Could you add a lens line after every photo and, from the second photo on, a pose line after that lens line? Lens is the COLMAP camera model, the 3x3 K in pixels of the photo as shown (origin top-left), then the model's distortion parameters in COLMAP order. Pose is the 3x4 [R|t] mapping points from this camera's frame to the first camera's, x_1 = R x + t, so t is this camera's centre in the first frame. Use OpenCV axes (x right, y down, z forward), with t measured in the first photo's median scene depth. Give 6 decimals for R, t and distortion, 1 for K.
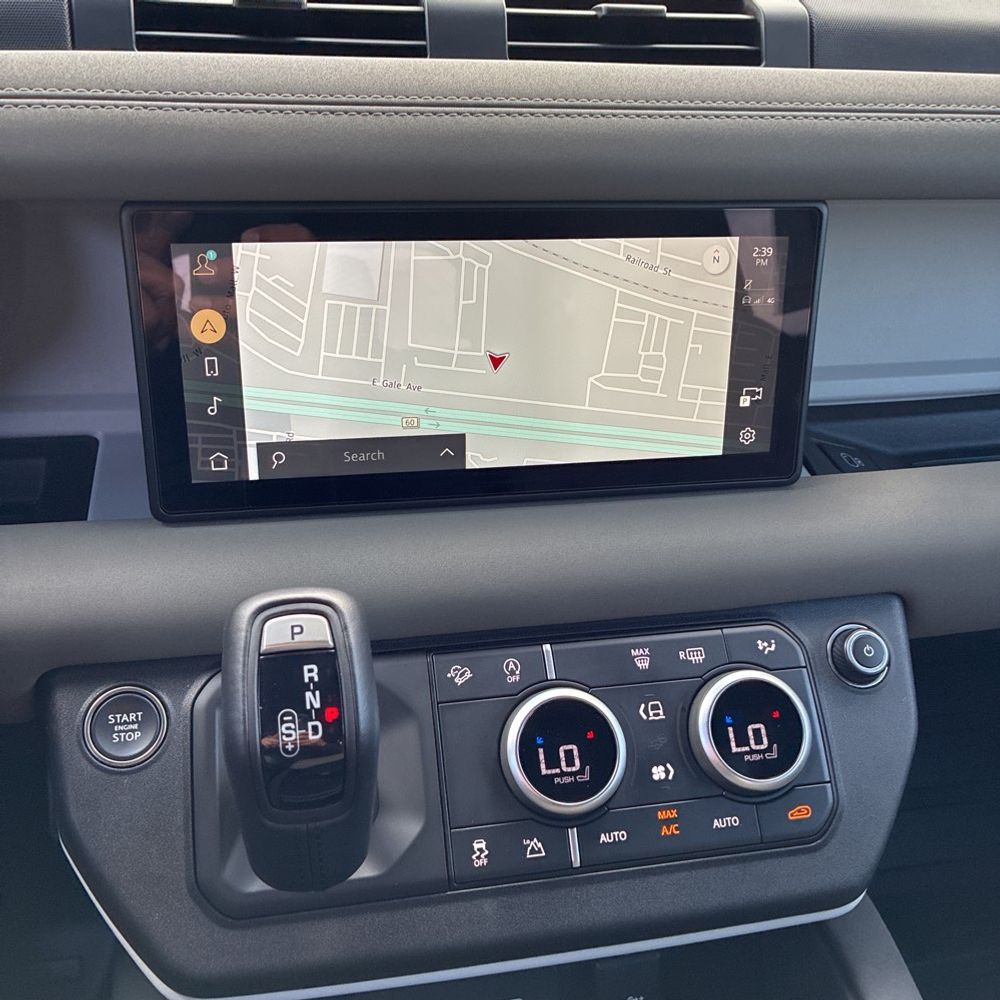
lens RADIAL K [[1050.5, 0, 500.0], [0, 1050.5, 500.0], [0, 0, 1]] dist [0.018423, 0.014363]
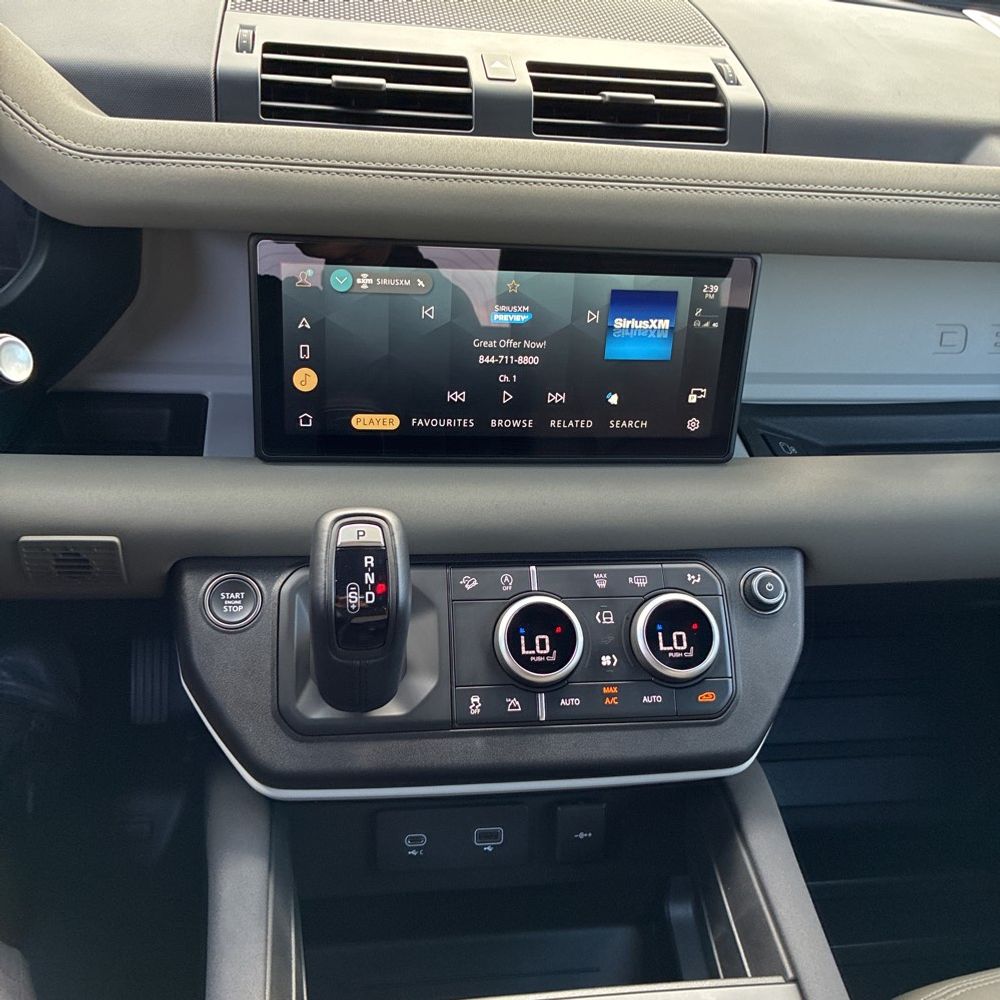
lens RADIAL K [[1066.9, 0, 520.7], [0, 1066.9, 519.0], [0, 0, 1]] dist [0.095100, -0.238332]
pose [[0.998061, 0.061023, -0.012285, 0.043904], [-0.060475, 0.997330, 0.040936, 0.019644], [0.014750, -0.040113, 0.999086, -0.429386]]
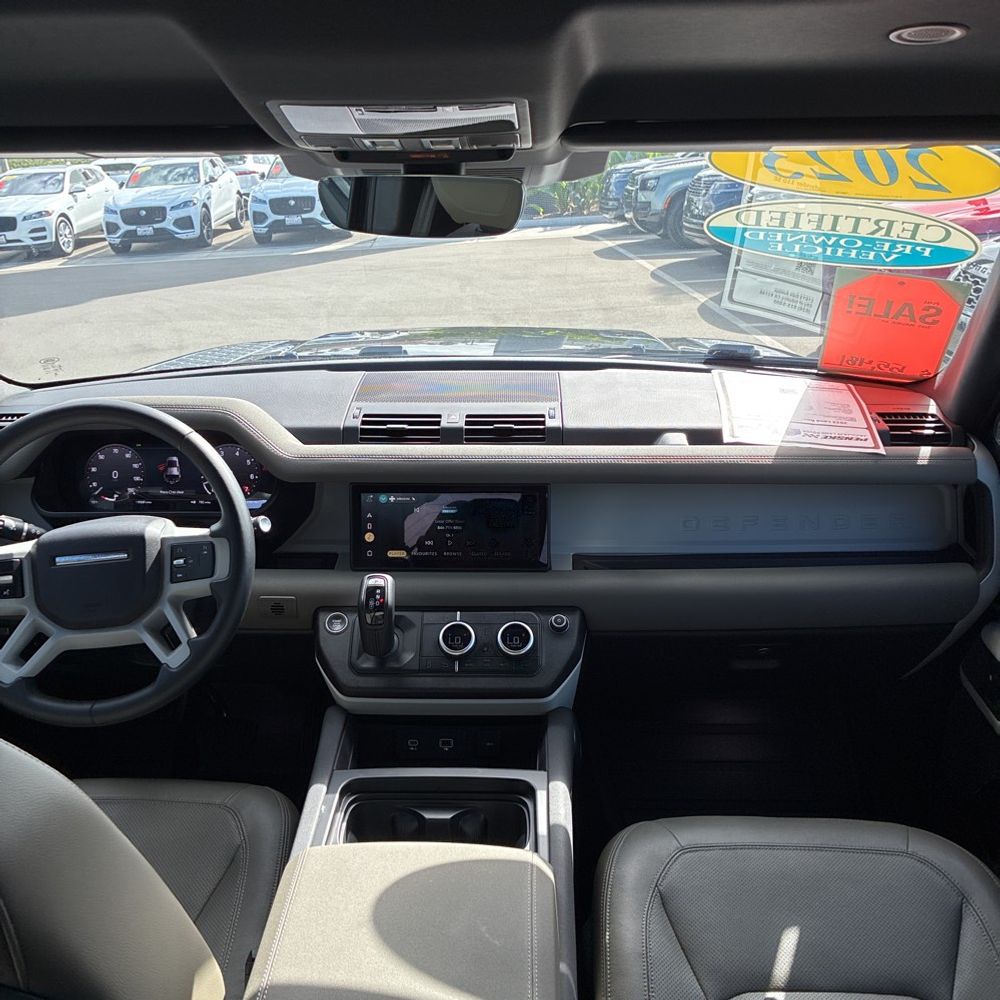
lens RADIAL K [[1050.5, 0, 500.0], [0, 1050.5, 500.0], [0, 0, 1]] dist [0.018423, 0.014363]
pose [[0.973912, 0.014652, -0.226453, 0.966103], [-0.068050, 0.970844, -0.229850, 0.577668], [0.216482, 0.239264, 0.946514, -2.308933]]
